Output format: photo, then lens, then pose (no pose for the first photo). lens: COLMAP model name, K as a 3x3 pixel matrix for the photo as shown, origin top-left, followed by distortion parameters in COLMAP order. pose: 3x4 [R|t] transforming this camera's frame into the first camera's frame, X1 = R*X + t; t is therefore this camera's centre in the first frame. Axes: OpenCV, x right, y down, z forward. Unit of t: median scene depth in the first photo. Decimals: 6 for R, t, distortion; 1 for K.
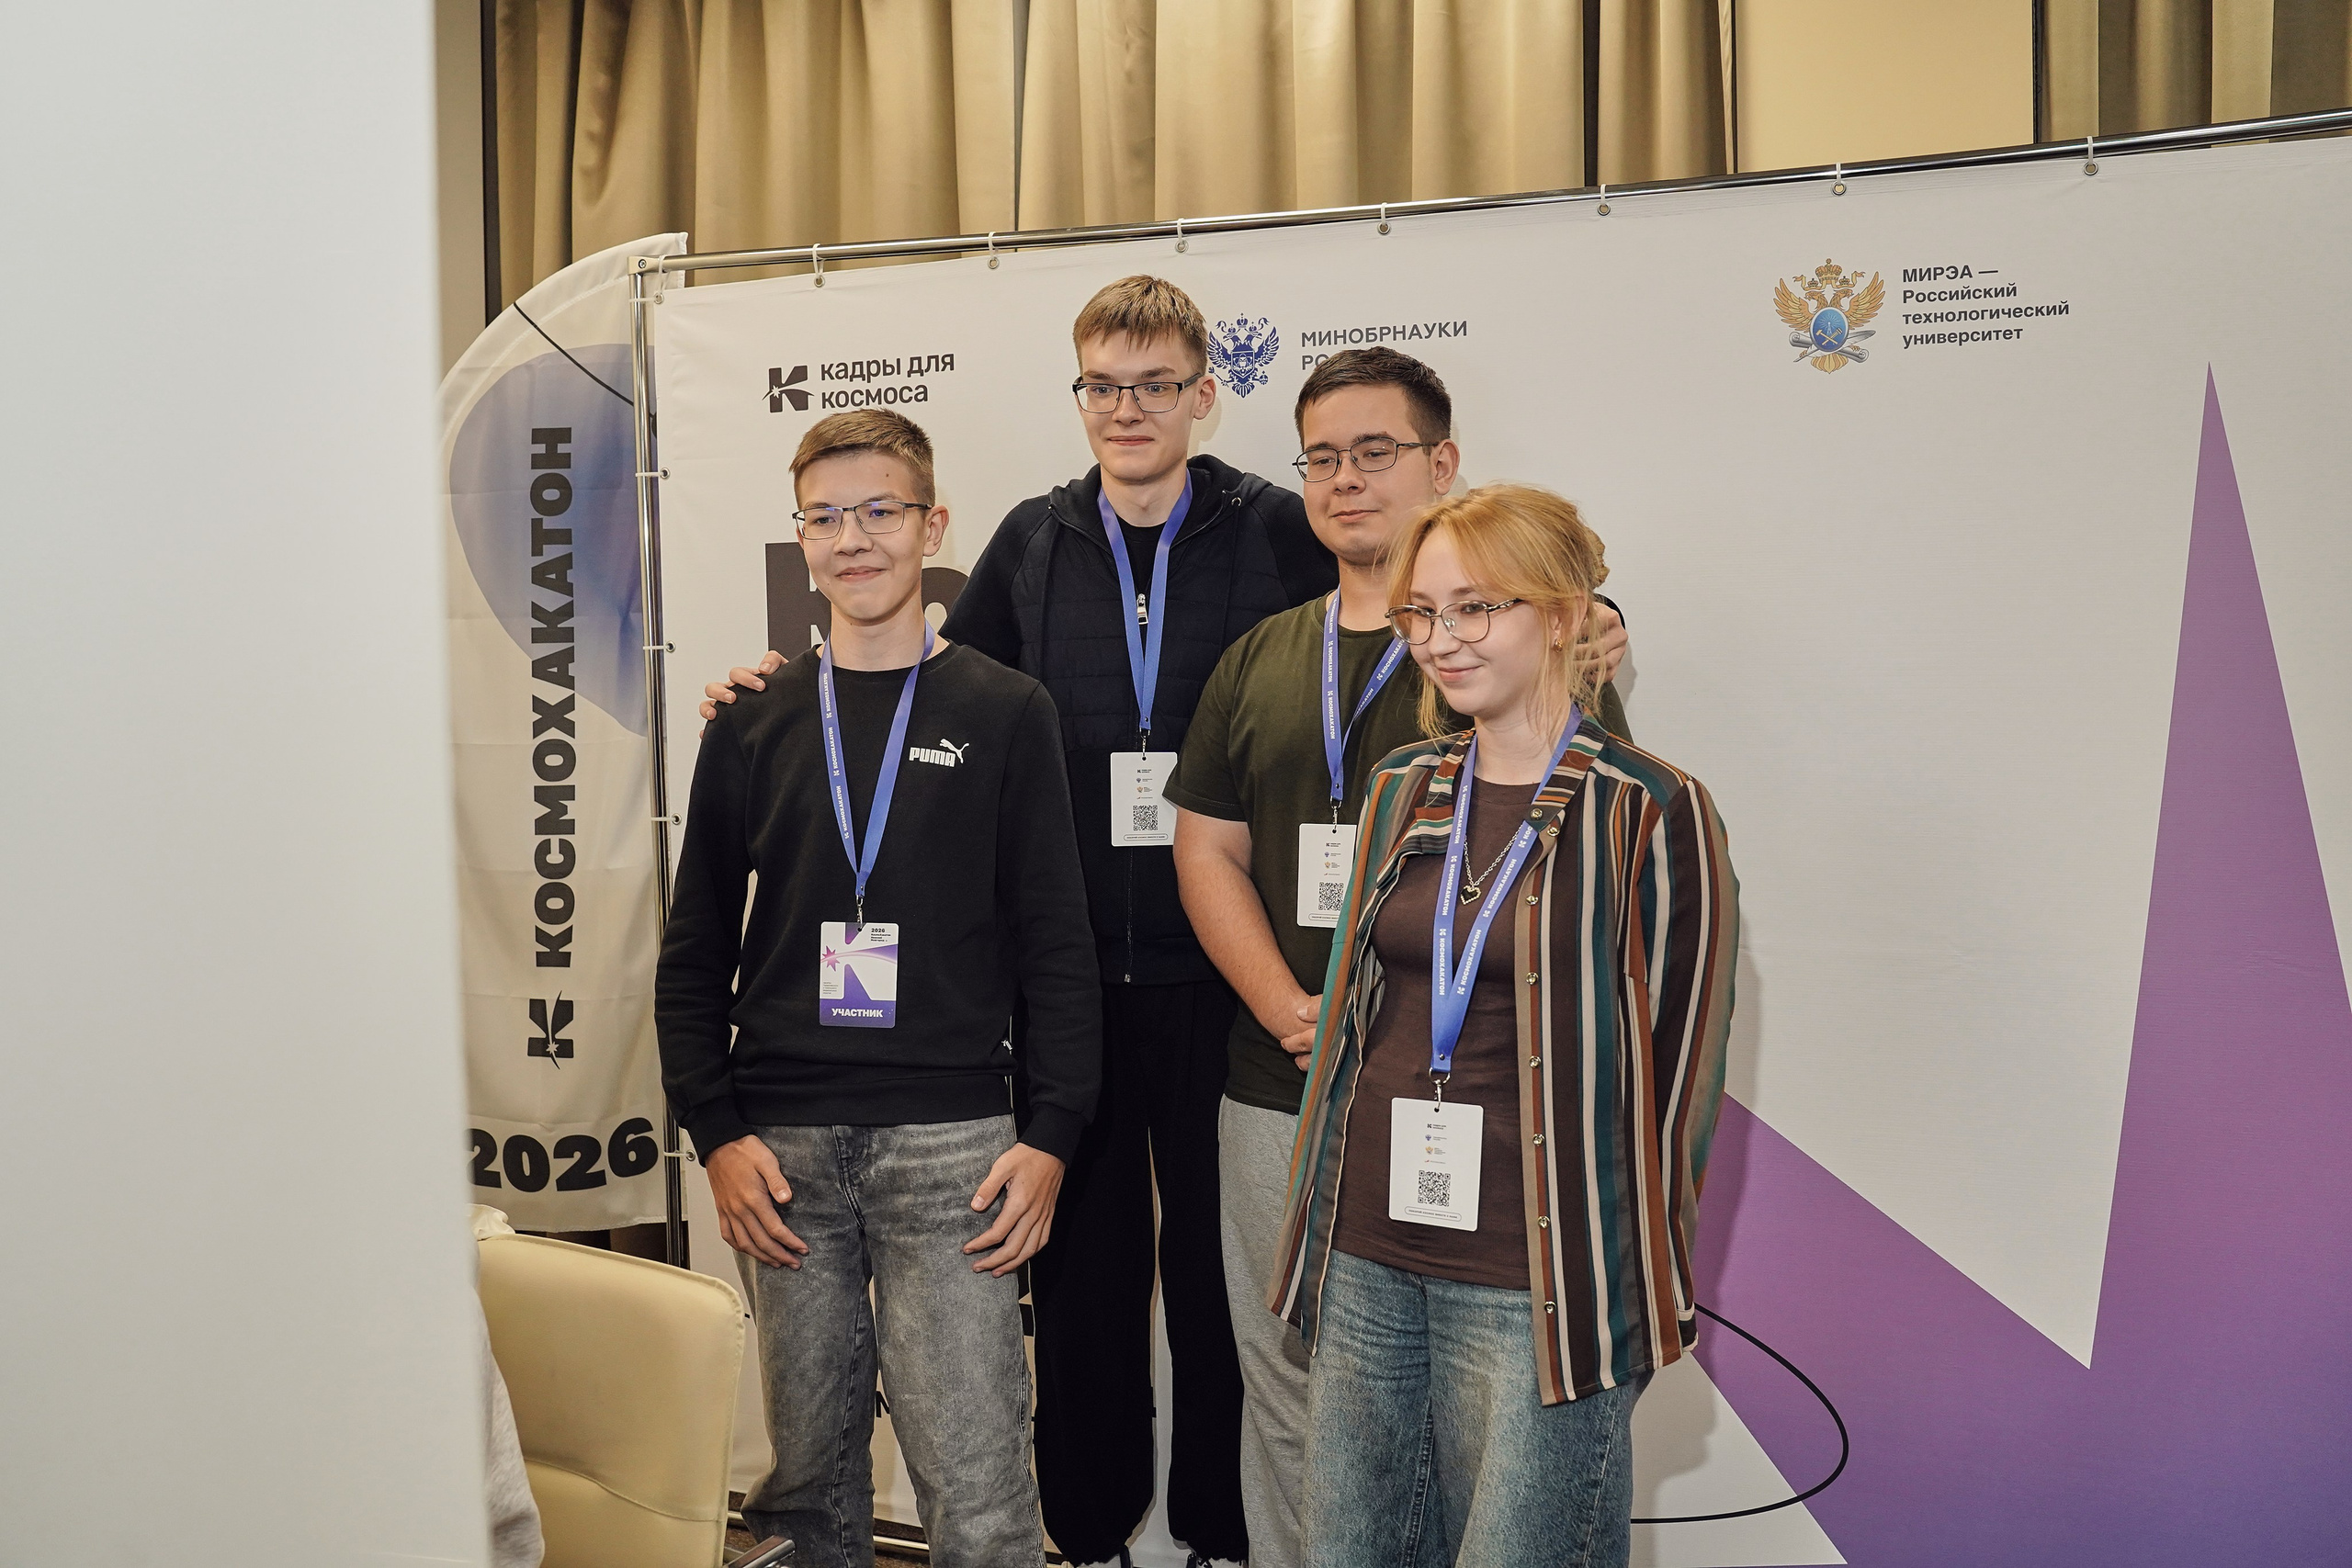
lens RADIAL K [[1911.9, 0, 1175.0], [0, 1911.9, 765.7], [0, 0, 1]] dist [-0.103127, 0.076476]
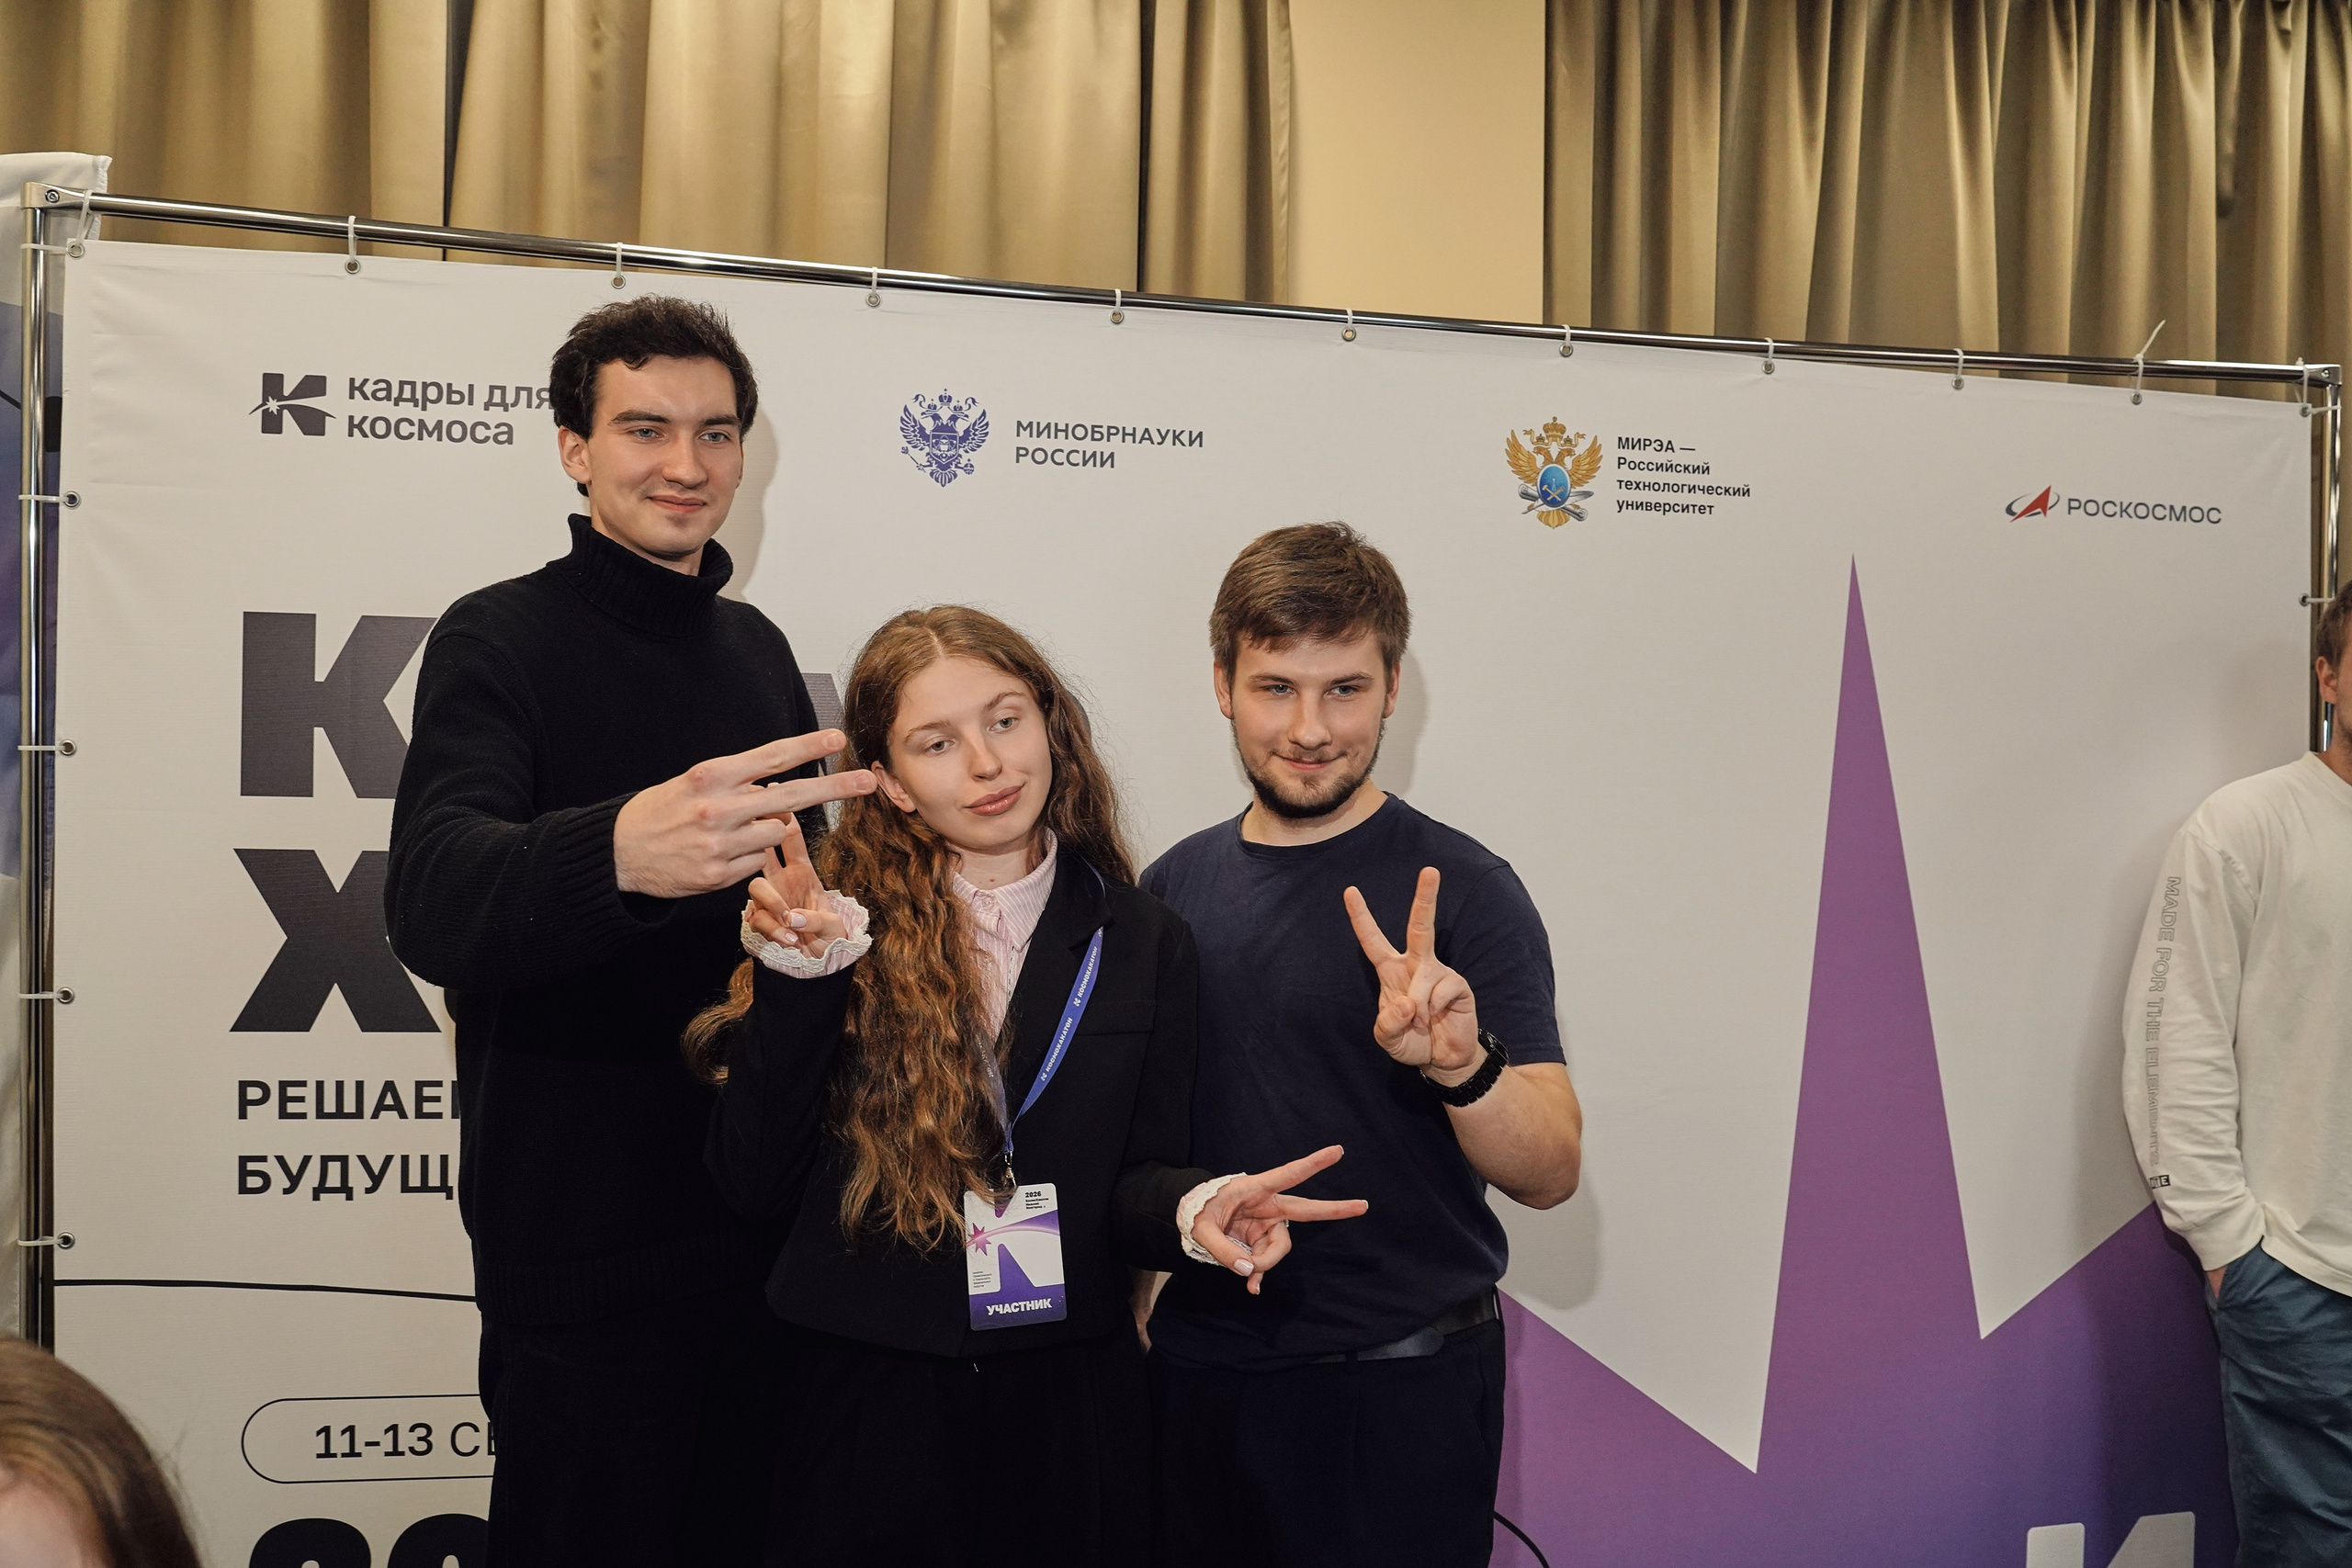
lens RADIAL K [[1904.3, 0, 1178.0], [0, 1904.3, 782.4], [0, 0, 1]] dist [-0.099587, 0.070135]
pose [[0.833604, 0.026969, 0.551704, -0.323108], [-0.000508, 0.998844, -0.048058, -0.018862], [-0.552363, 0.039781, 0.832654, 0.225405]]
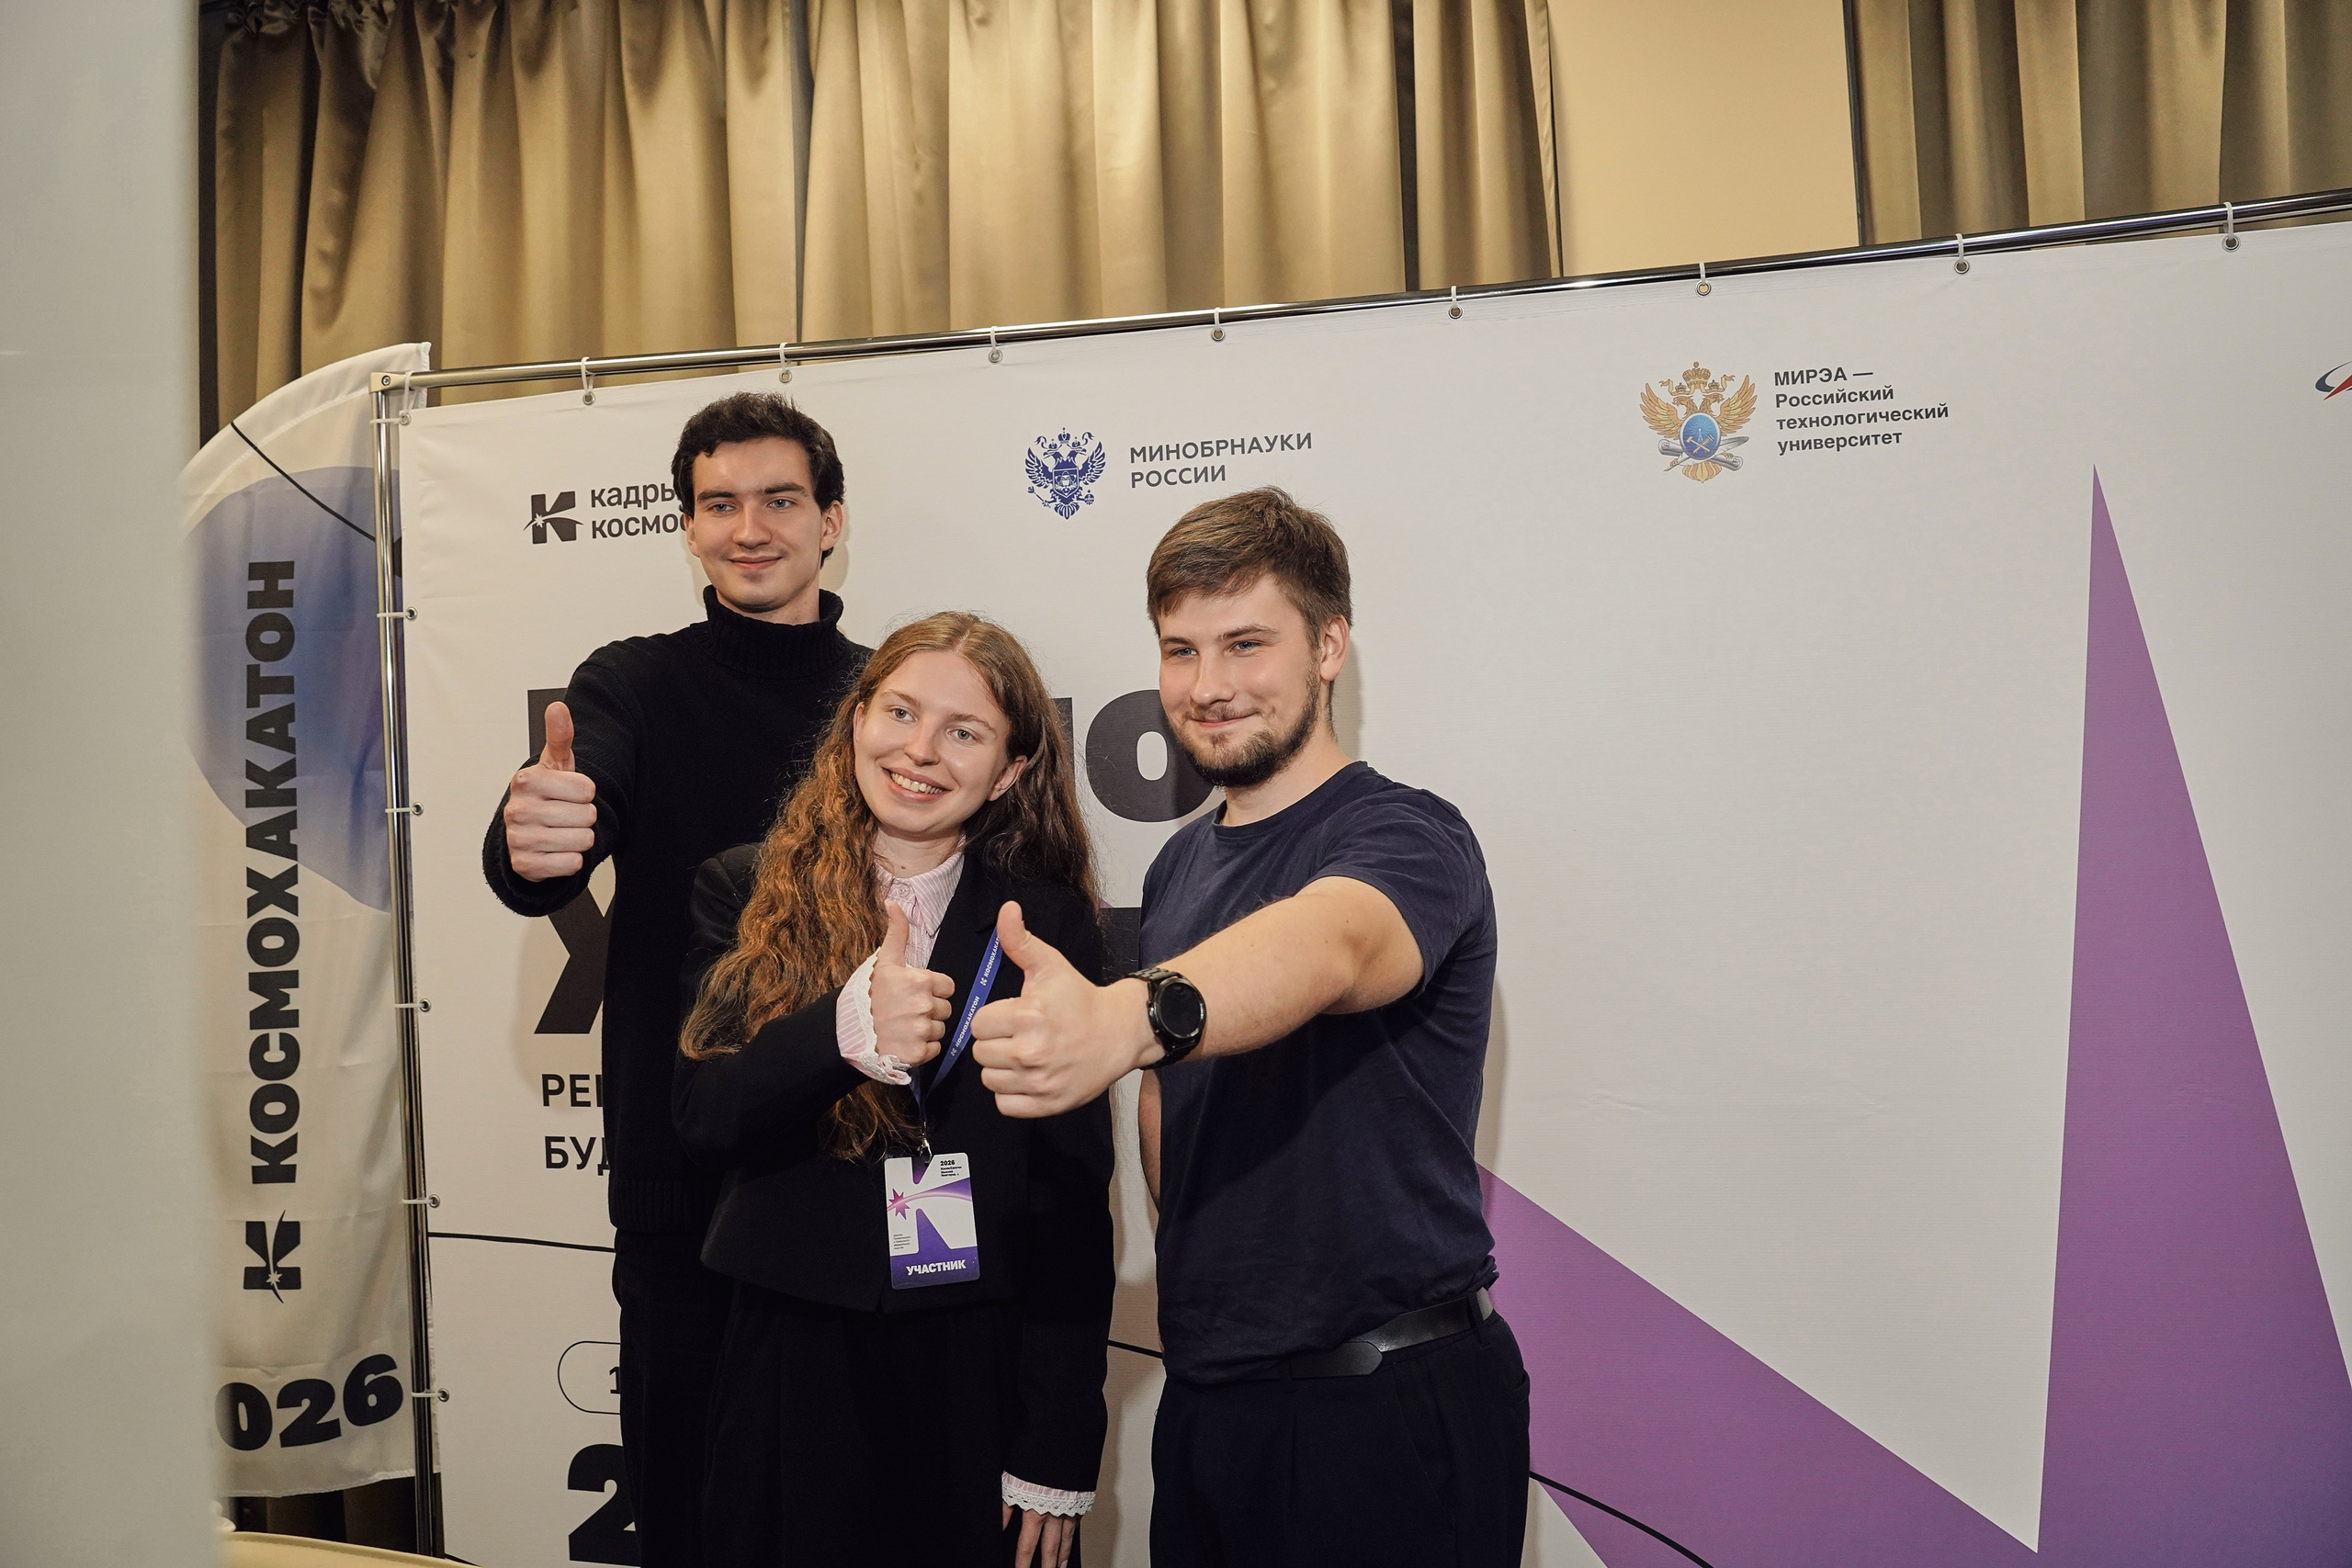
lens RADIAL K [[1911.9, 0, 1175.0], [0, 1911.9, 765.7], [0, 0, 1]] dist [-0.103127, 0.076476]
pose [[0.992057, -0.019414, 0.124282, -0.027026], [0.030527, 0.995640, -0.088143, 0.005538], [-0.122029, 0.091236, 0.988324, 0.097979]]
